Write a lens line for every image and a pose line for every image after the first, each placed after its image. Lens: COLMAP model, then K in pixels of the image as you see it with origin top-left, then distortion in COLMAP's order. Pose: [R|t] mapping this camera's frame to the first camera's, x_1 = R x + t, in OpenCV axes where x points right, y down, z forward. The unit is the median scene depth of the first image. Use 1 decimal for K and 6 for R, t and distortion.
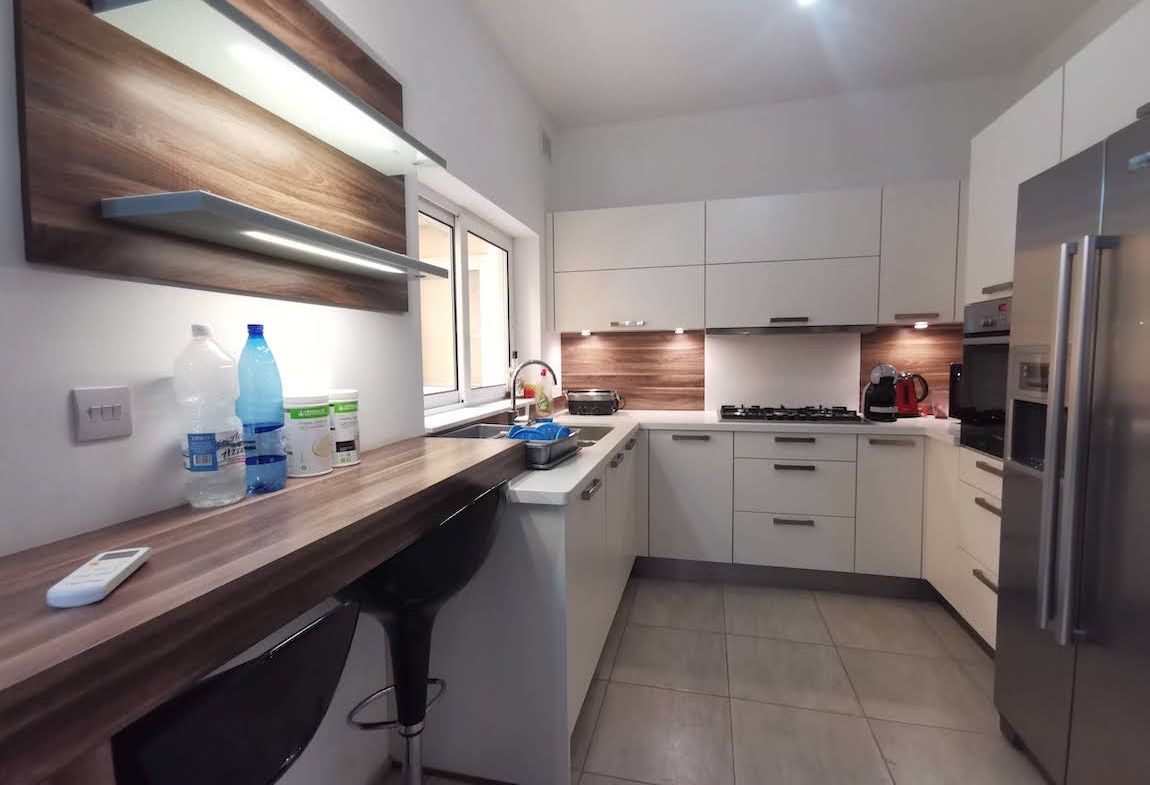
lens RADIAL K [[522.4, 0, 575.0], [0, 522.4, 392.5], [0, 0, 1]] dist [0.017914, -0.016095]
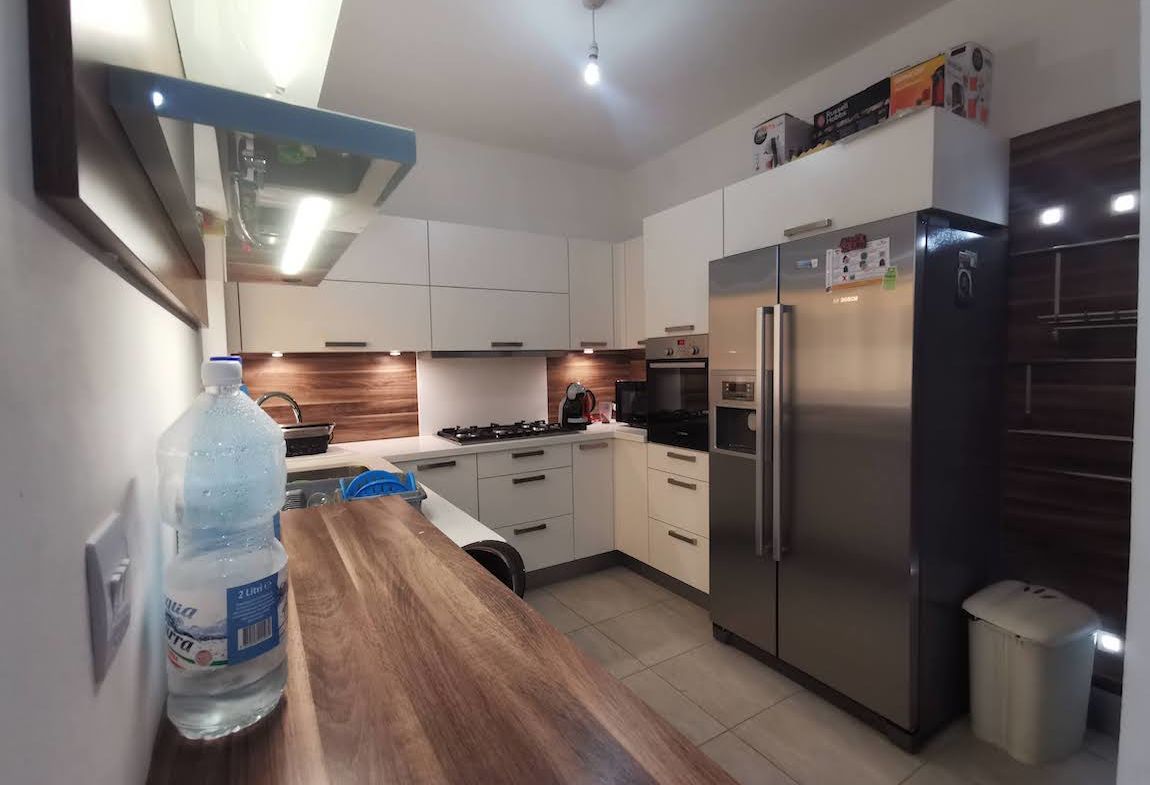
lens RADIAL K [[526.9, 0, 575.0], [0, 526.9, 389.7], [0, 0, 1]] dist [-0.001780, -0.007232]
pose [[0.703029, -0.039877, 0.710042, -0.268662], [0.065665, 0.997801, -0.008979, -0.025807], [-0.708123, 0.052937, 0.704102, 0.132131]]
